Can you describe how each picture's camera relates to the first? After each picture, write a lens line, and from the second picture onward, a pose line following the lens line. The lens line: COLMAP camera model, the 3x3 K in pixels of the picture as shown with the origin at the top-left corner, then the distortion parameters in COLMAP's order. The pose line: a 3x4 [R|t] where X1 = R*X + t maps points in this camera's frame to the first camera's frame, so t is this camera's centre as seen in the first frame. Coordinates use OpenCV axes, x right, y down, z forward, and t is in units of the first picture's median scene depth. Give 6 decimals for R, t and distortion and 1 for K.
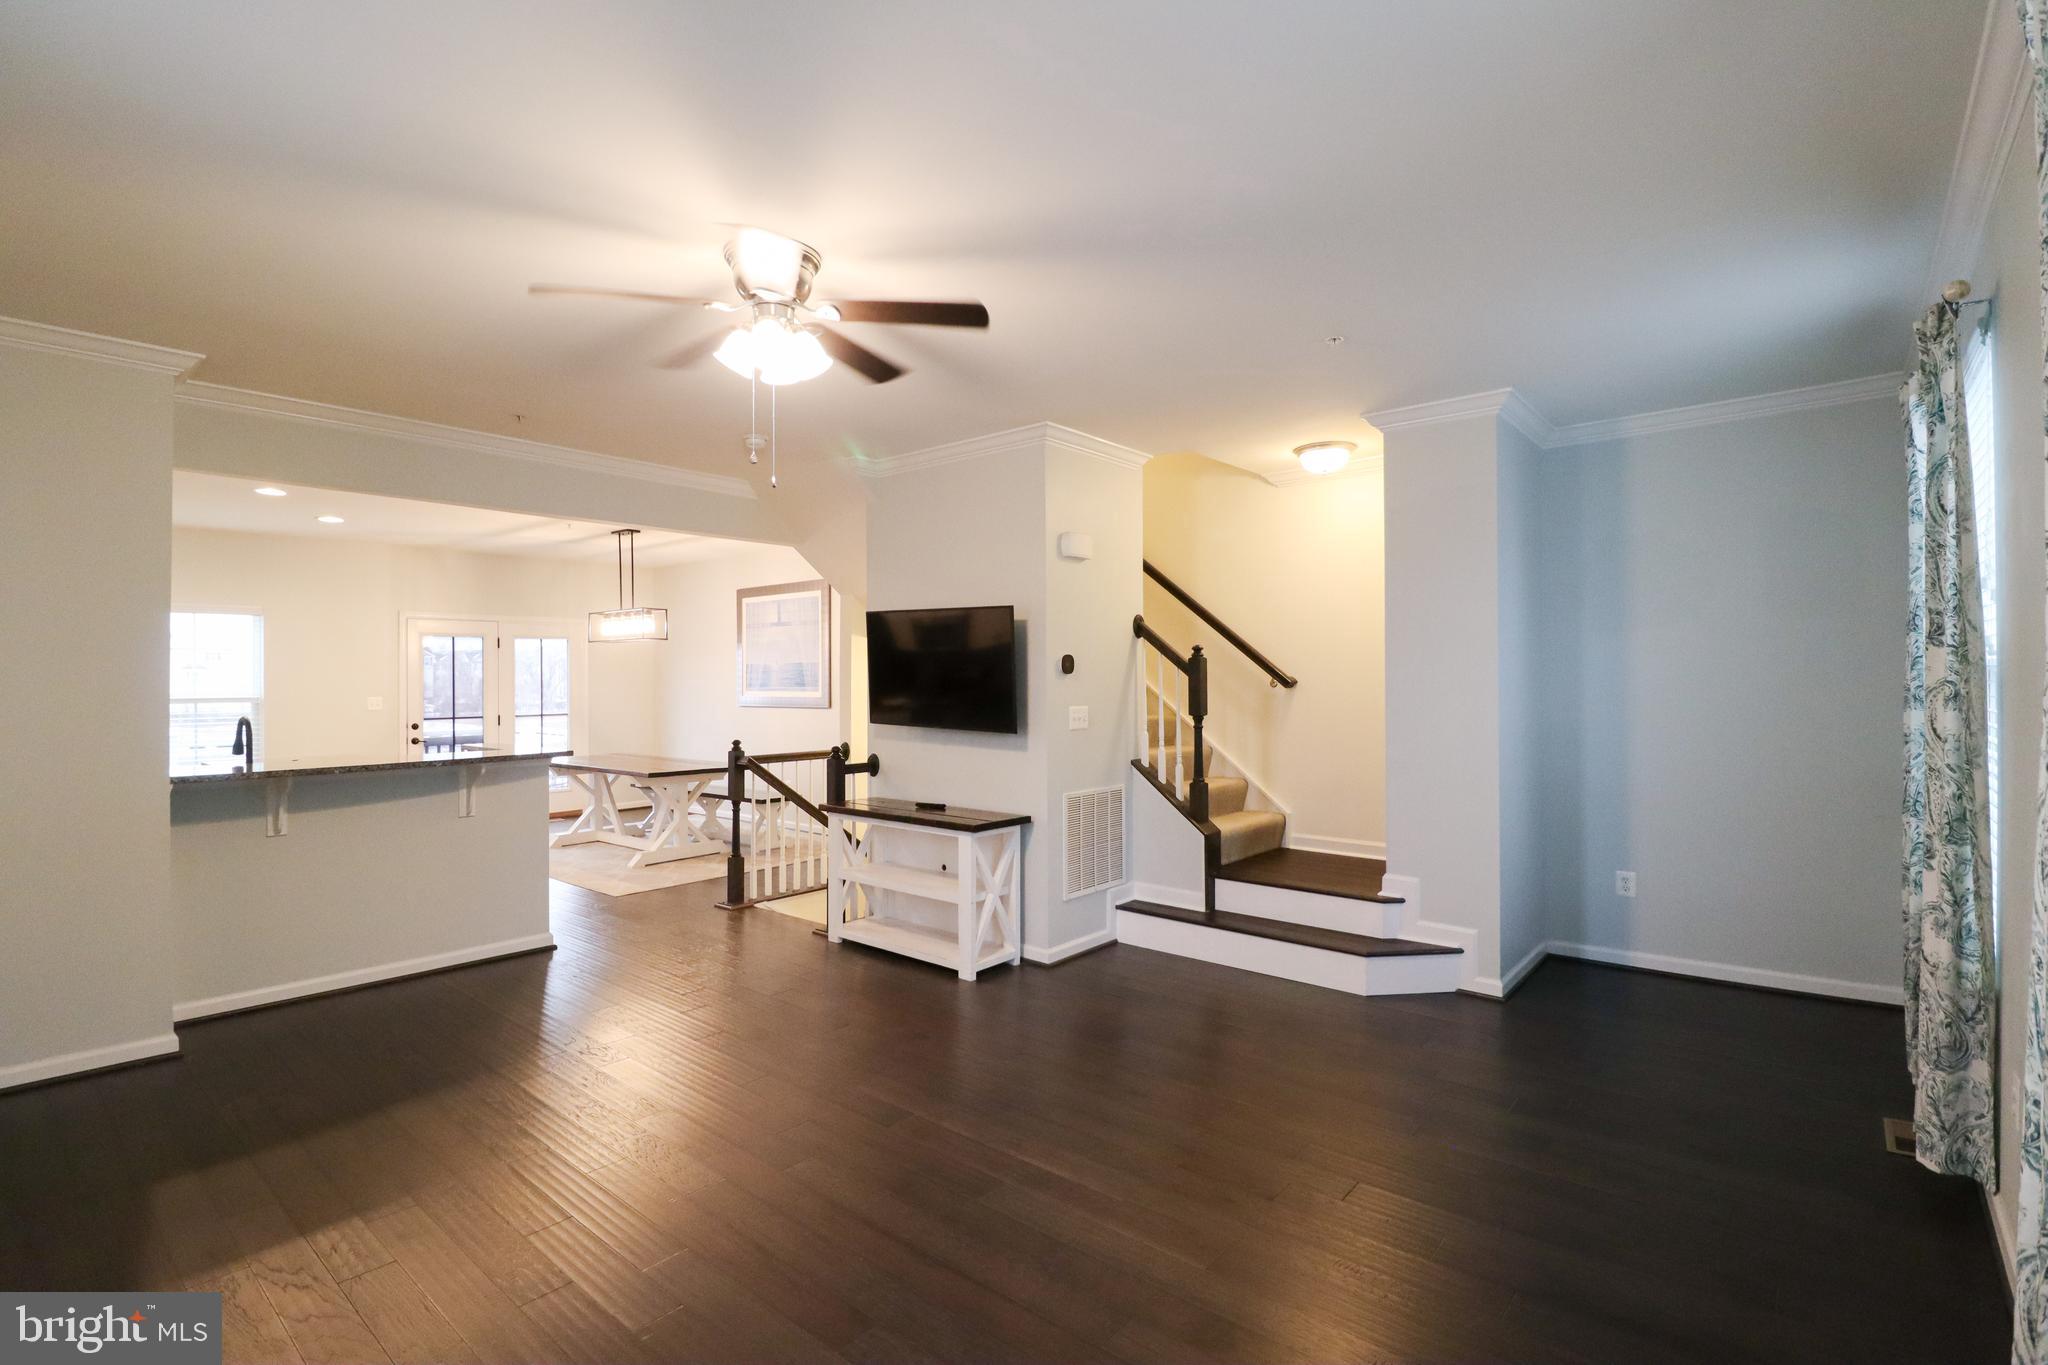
lens RADIAL K [[947.7, 0, 1042.9], [0, 947.7, 670.8], [0, 0, 1]] dist [0.003119, -0.014119]
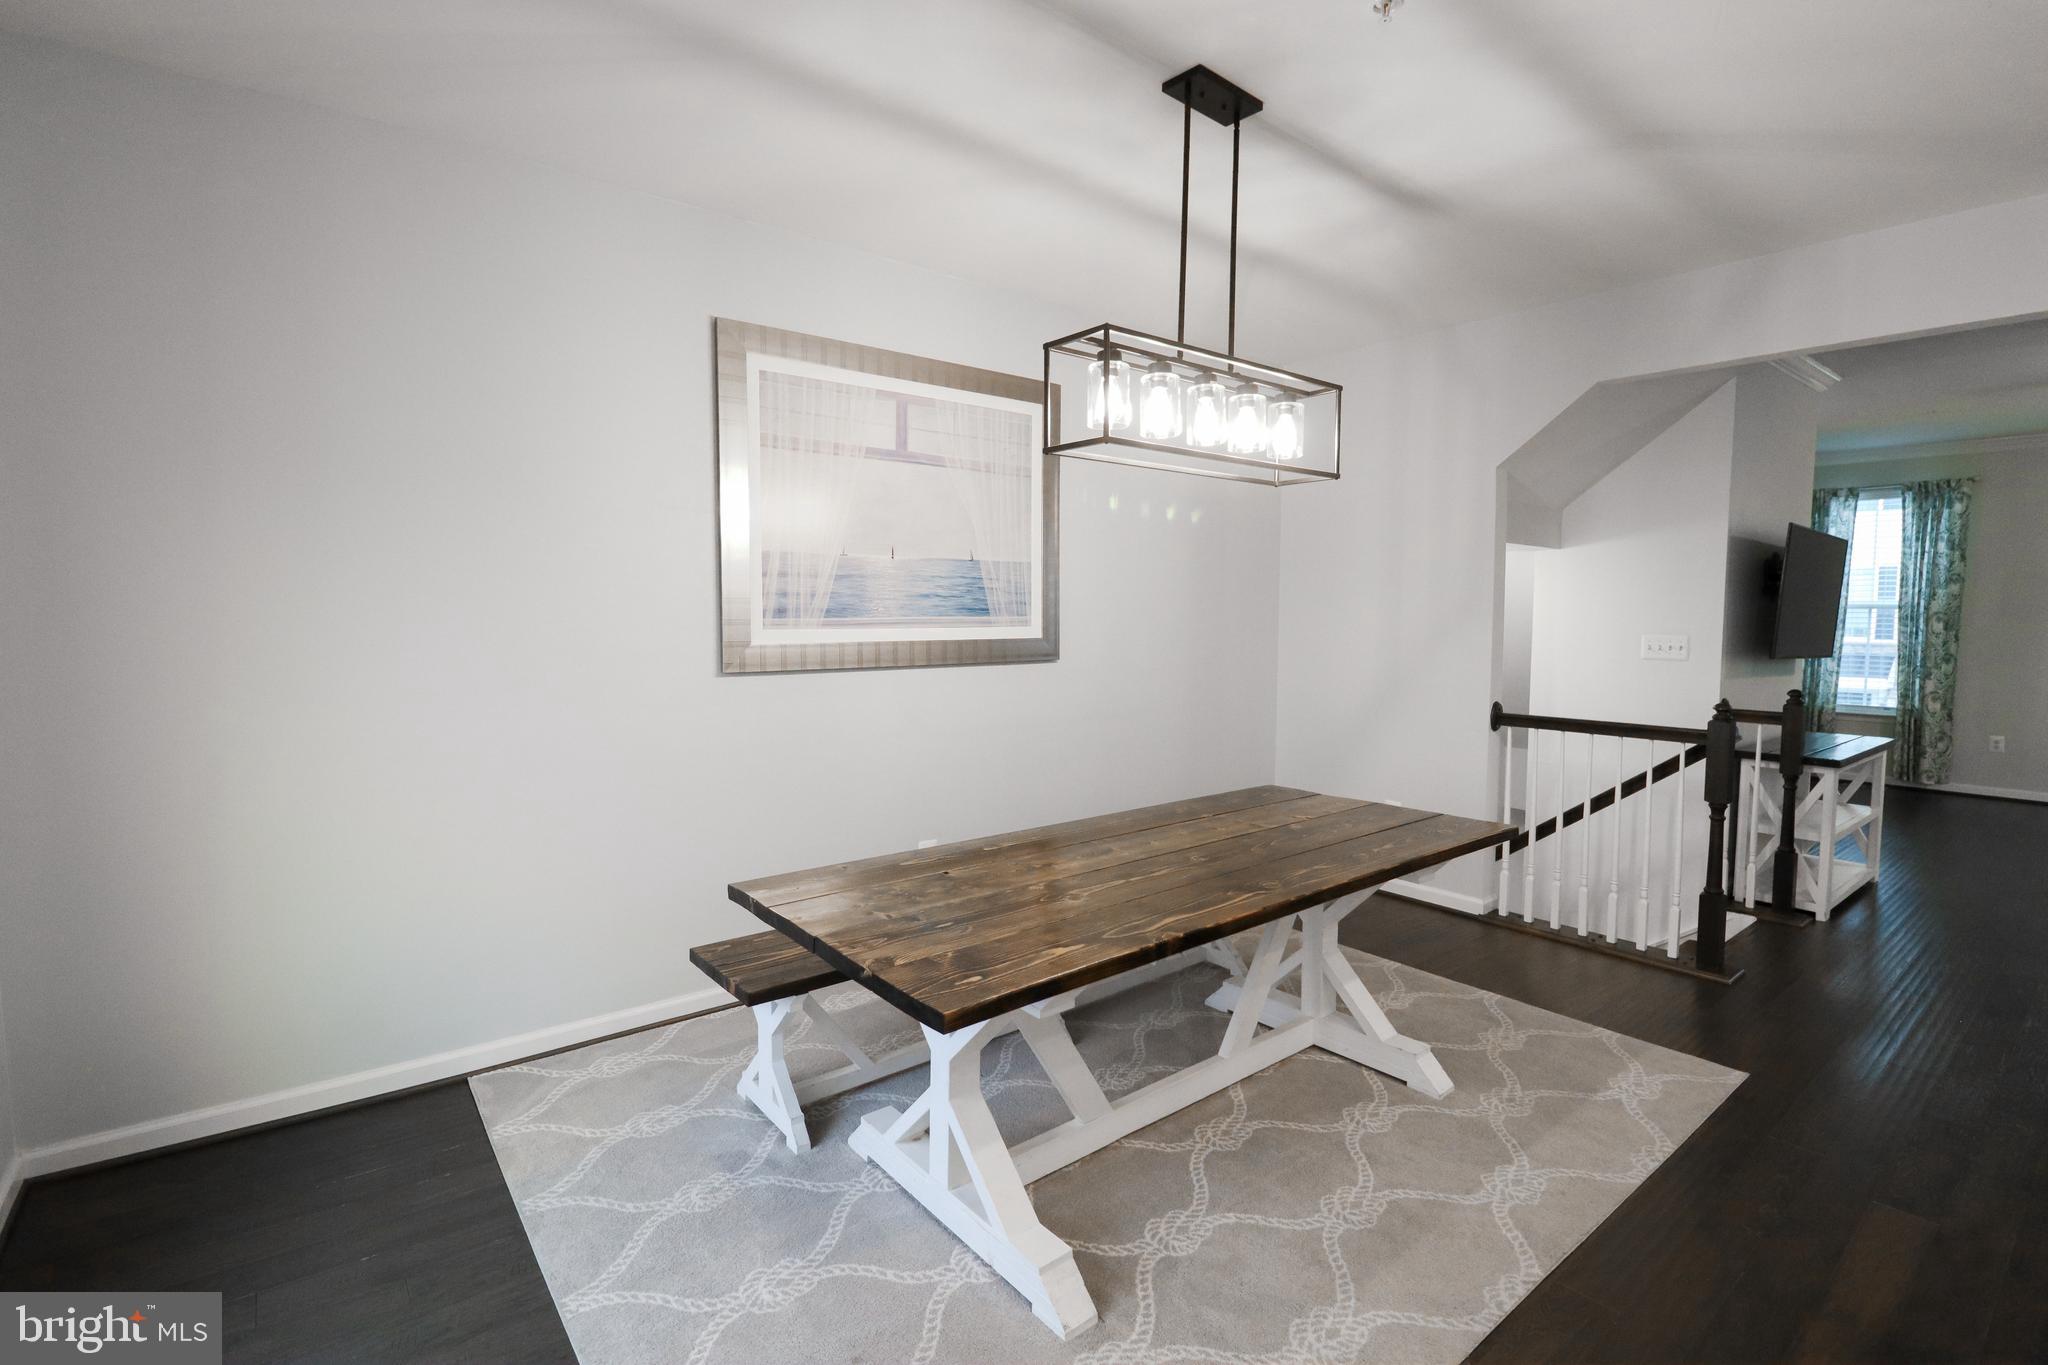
lens RADIAL K [[944.4, 0, 1043.6], [0, 944.4, 672.2], [0, 0, 1]] dist [0.000767, -0.012998]
pose [[0.201008, -0.061420, 0.977662, -1.101788], [-0.015282, 0.997714, 0.065822, 0.022414], [-0.979470, -0.028172, 0.199610, 1.448412]]
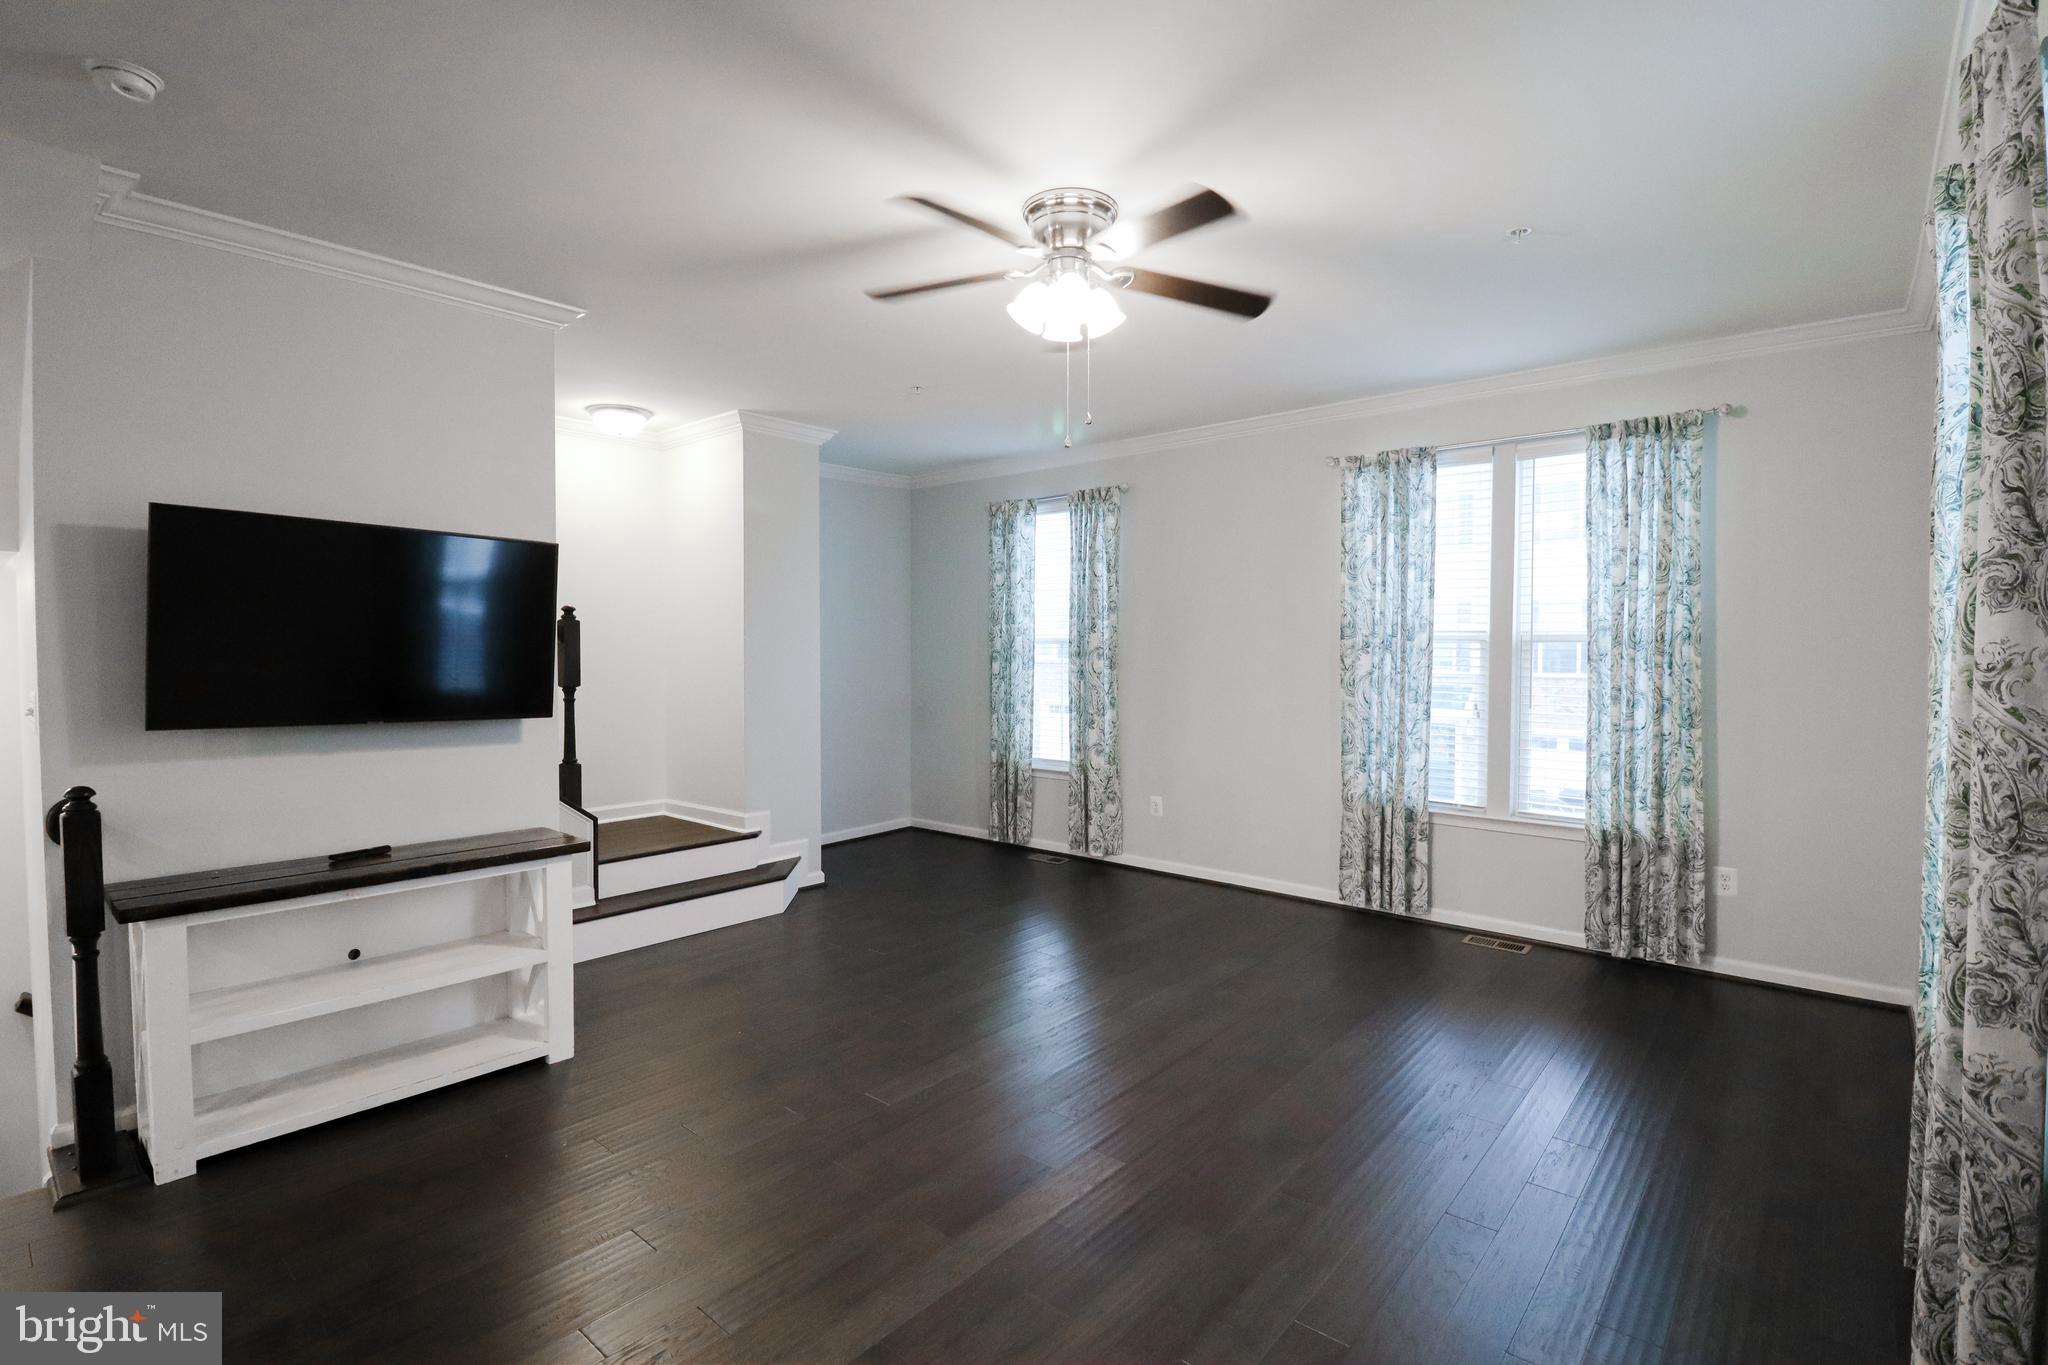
lens RADIAL K [[944.4, 0, 1043.6], [0, 944.4, 672.2], [0, 0, 1]] dist [0.000767, -0.012998]
pose [[0.013779, -0.025787, 0.999572, -0.658449], [-0.010180, 0.999612, 0.025928, 0.006522], [-0.999853, -0.010533, 0.013511, 0.524451]]
